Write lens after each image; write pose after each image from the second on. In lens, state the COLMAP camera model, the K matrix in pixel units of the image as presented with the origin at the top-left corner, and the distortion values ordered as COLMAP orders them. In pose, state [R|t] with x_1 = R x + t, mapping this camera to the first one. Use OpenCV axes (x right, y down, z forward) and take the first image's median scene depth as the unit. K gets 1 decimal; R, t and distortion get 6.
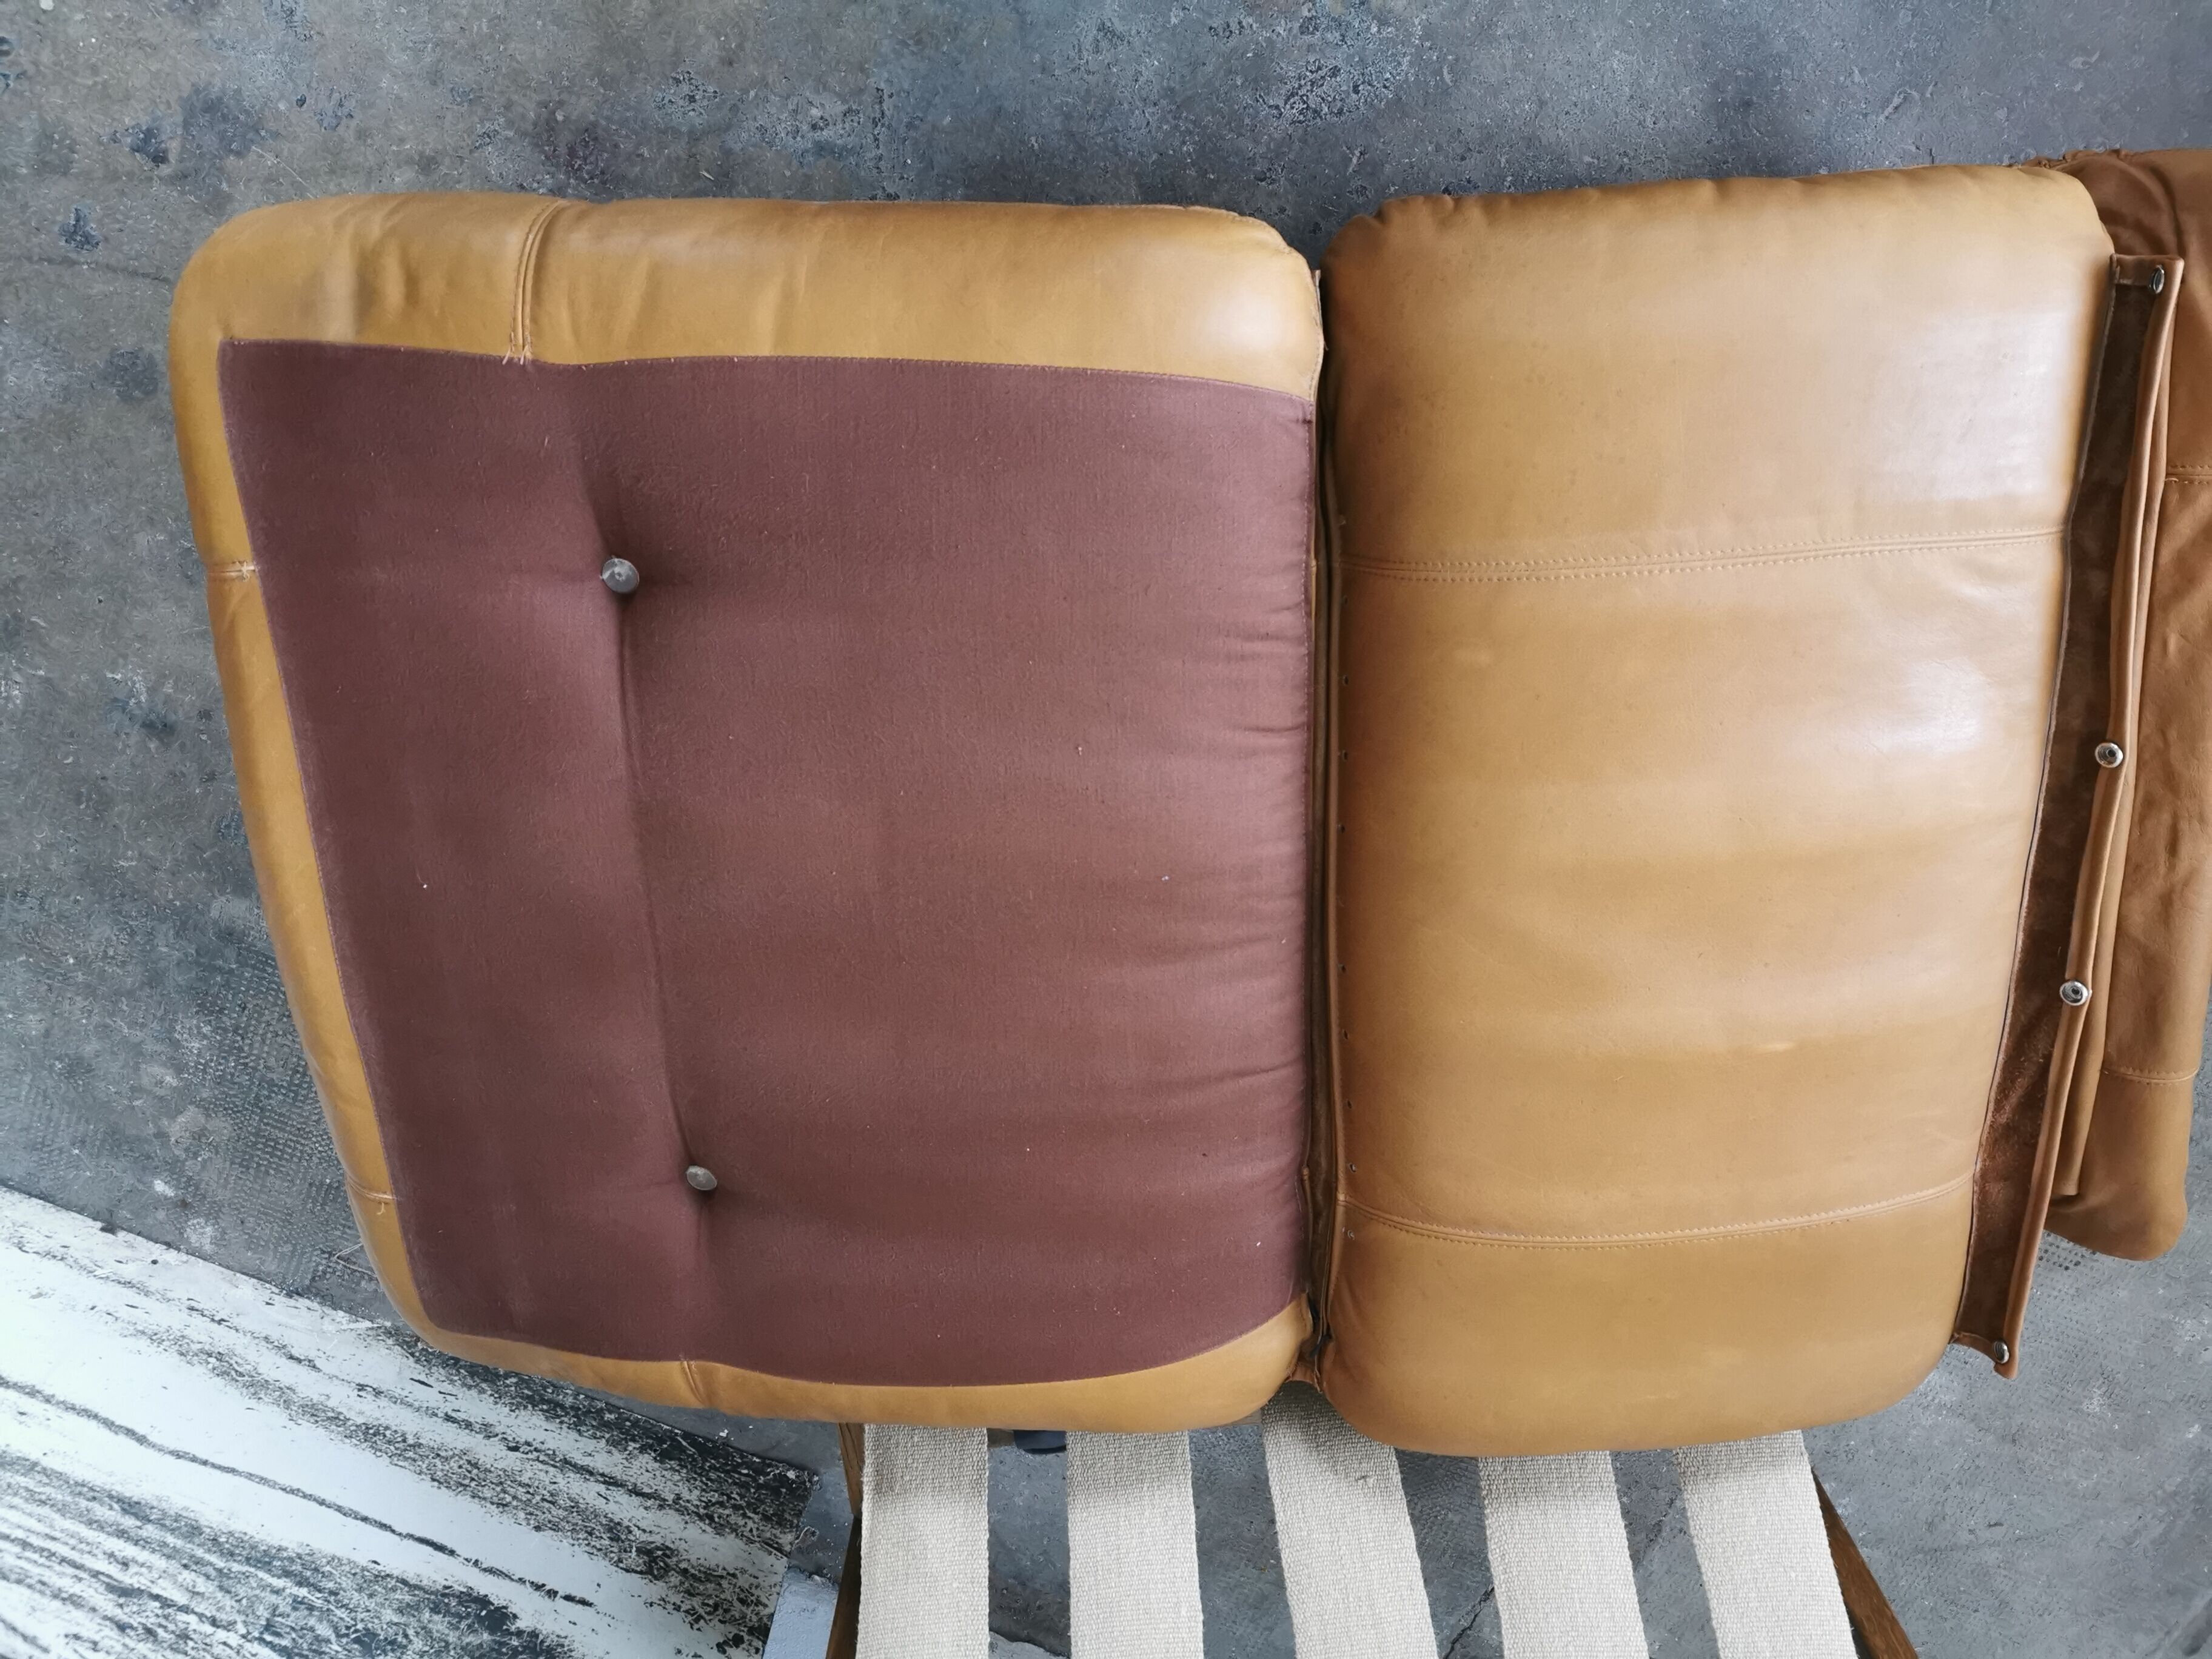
lens RADIAL K [[1712.9, 0, 1119.4], [0, 1712.9, 806.4], [0, 0, 1]] dist [0.059499, -0.086016]
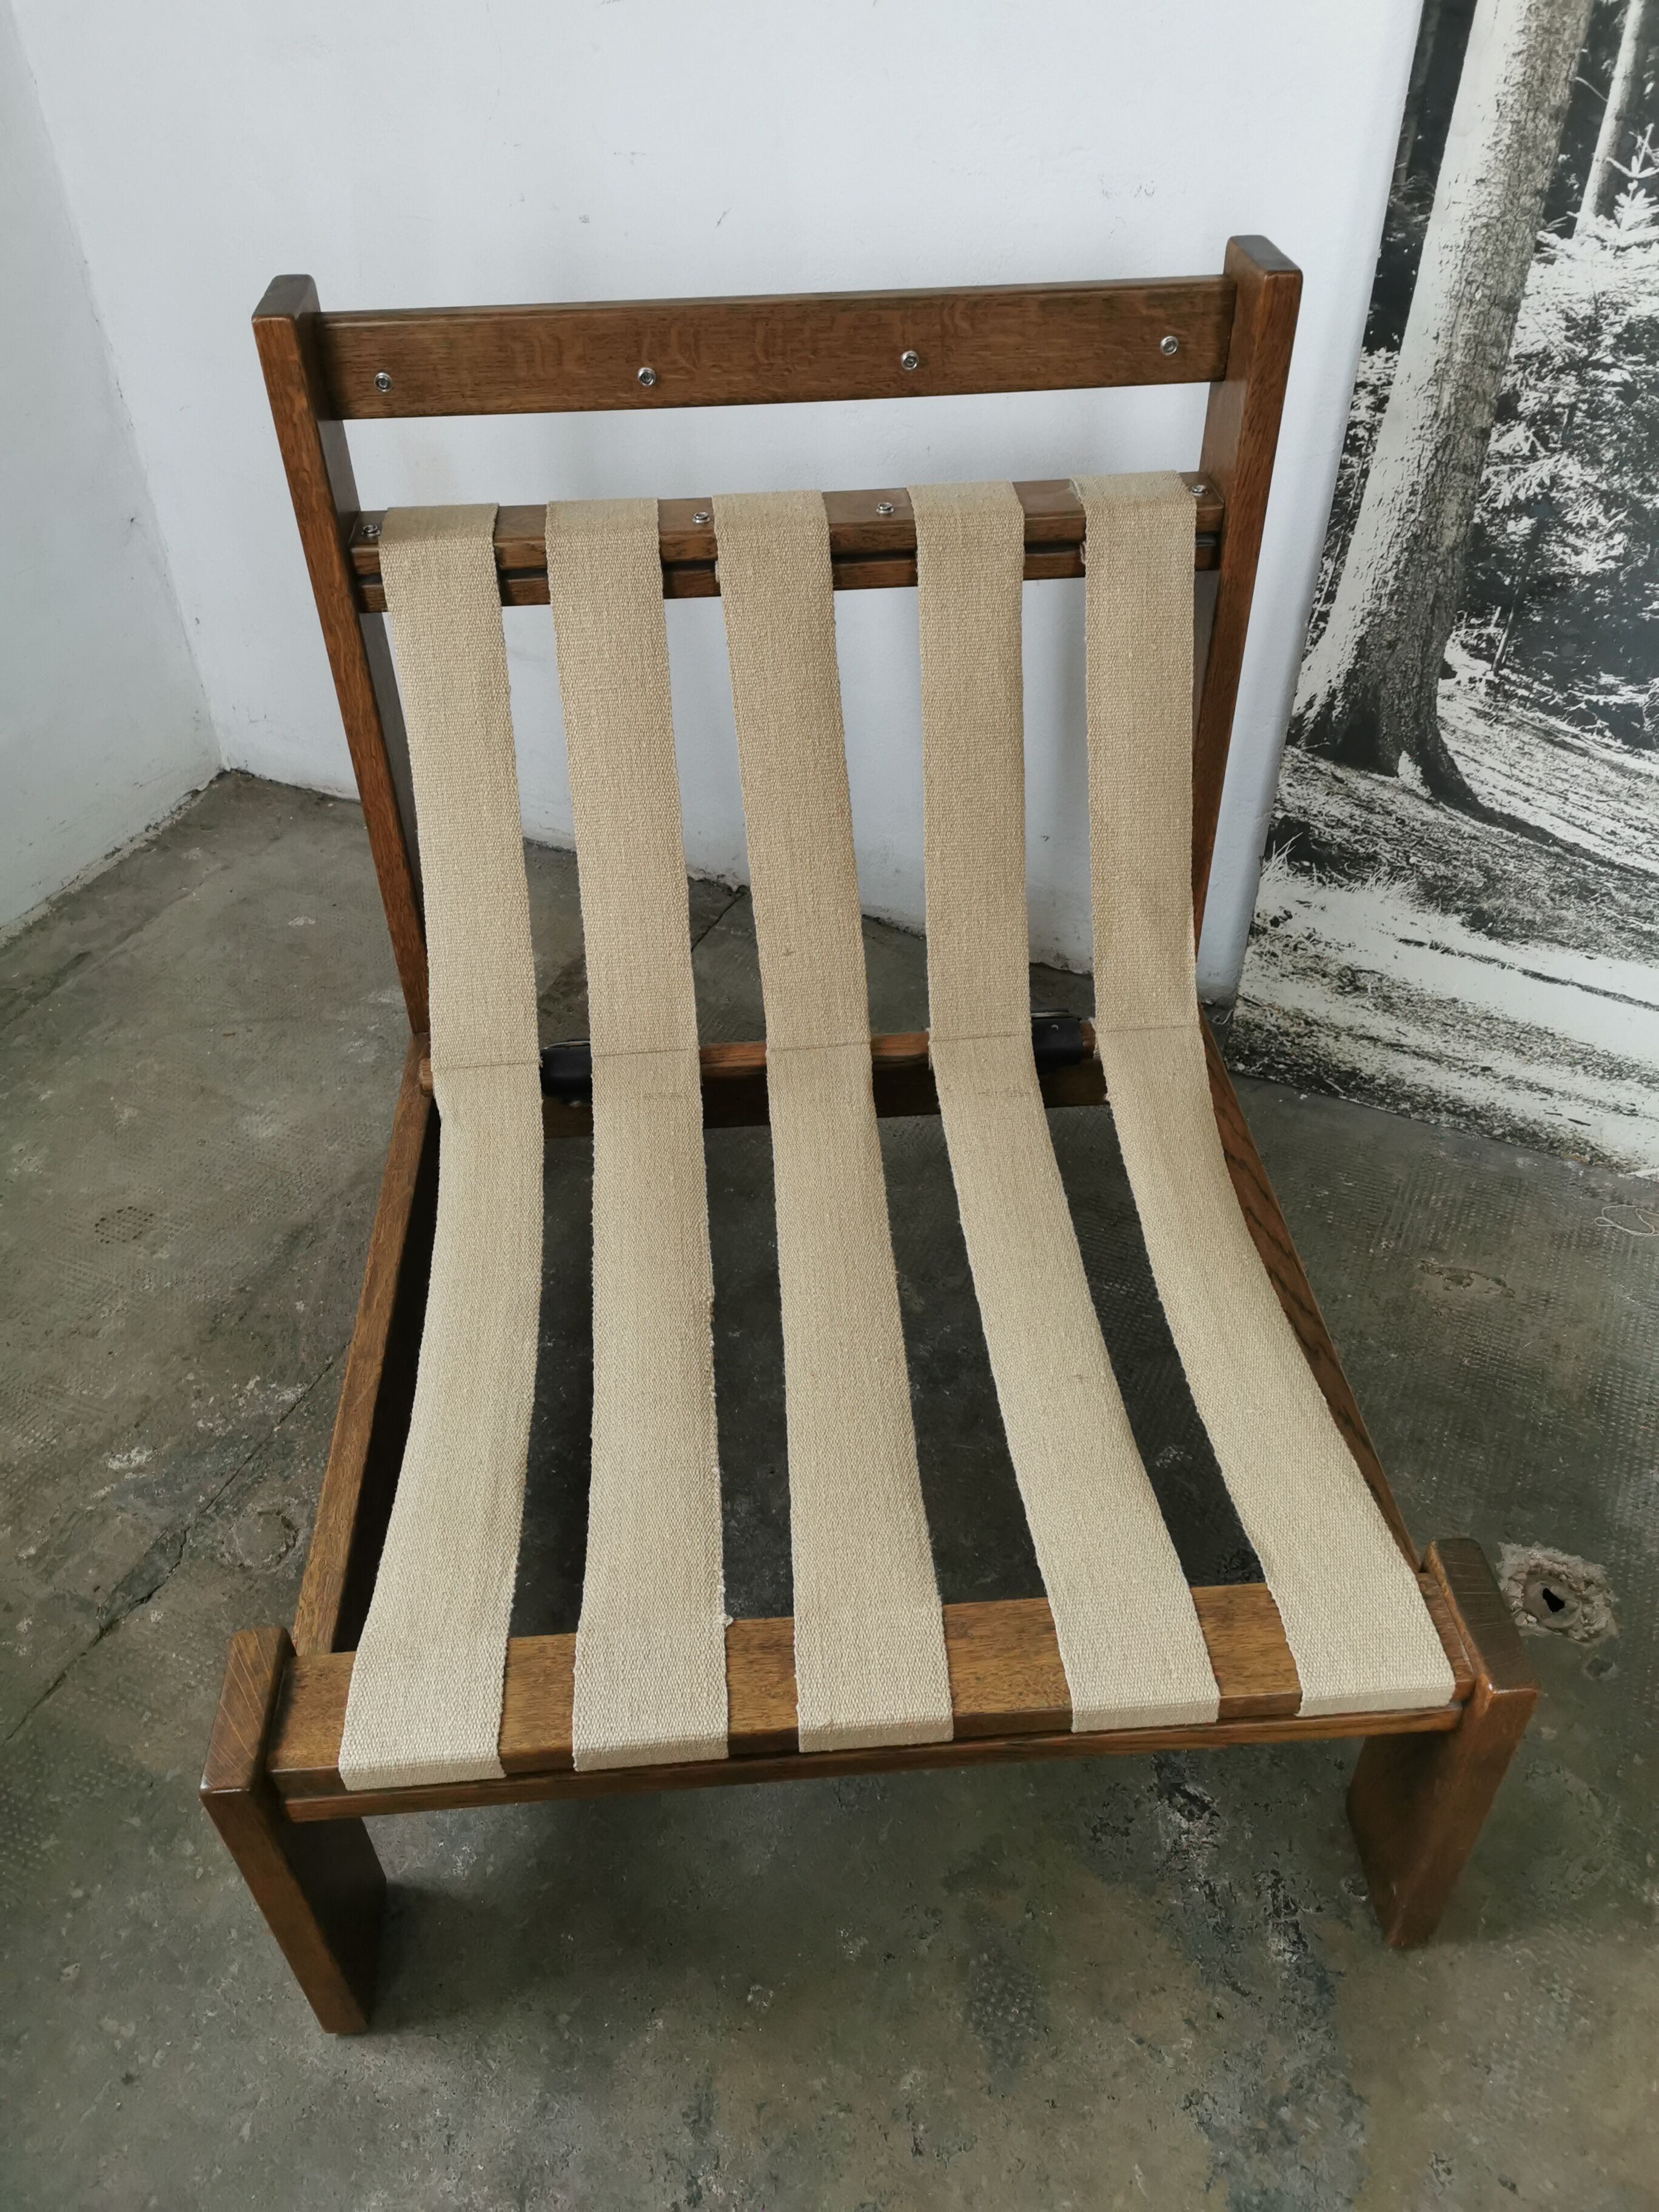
lens RADIAL K [[1712.9, 0, 821.8], [0, 1712.9, 1093.9], [0, 0, 1]] dist [0.059499, -0.086016]
pose [[-0.999511, -0.003657, 0.031051, 0.062940], [0.019017, -0.859427, 0.510904, -0.253039], [0.024818, 0.511245, 0.859077, 0.000112]]
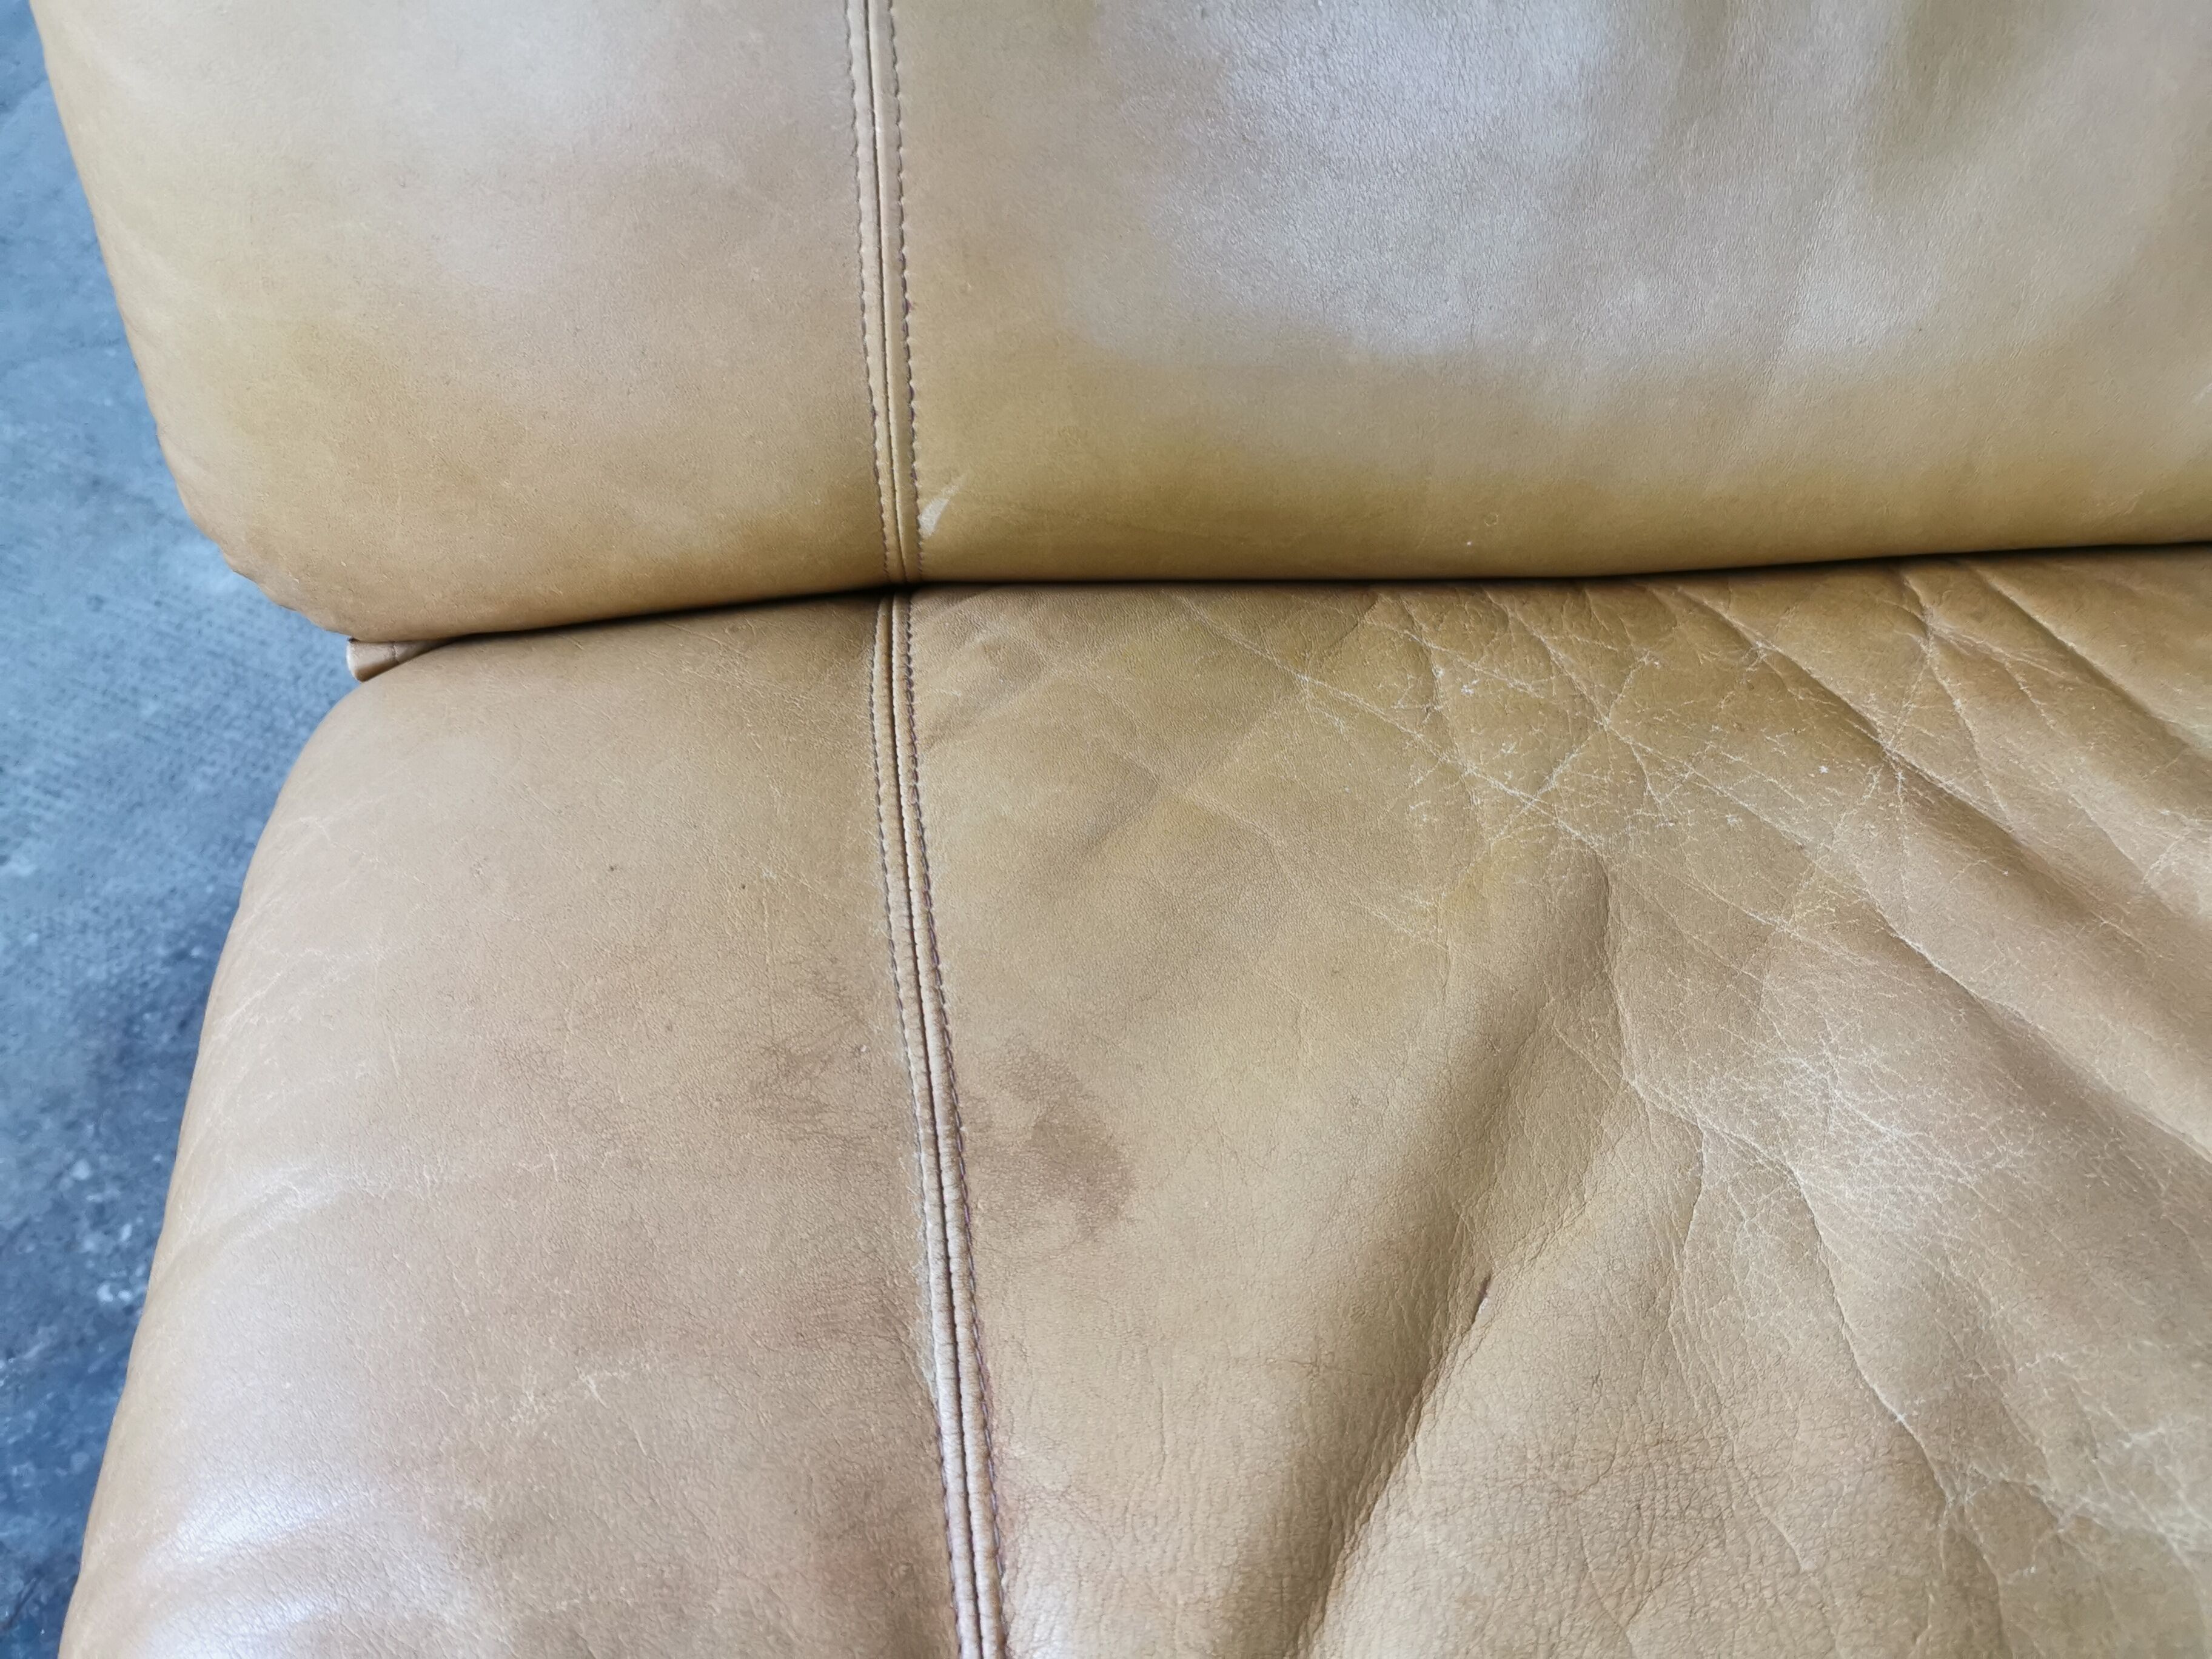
lens RADIAL K [[1712.9, 0, 1079.9], [0, 1712.9, 851.2], [0, 0, 1]] dist [0.059499, -0.086016]
pose [[-0.999133, -0.016878, -0.038048, 0.212541], [0.007898, -0.974366, 0.224831, 0.120800], [-0.040867, 0.224335, 0.973655, 0.469989]]
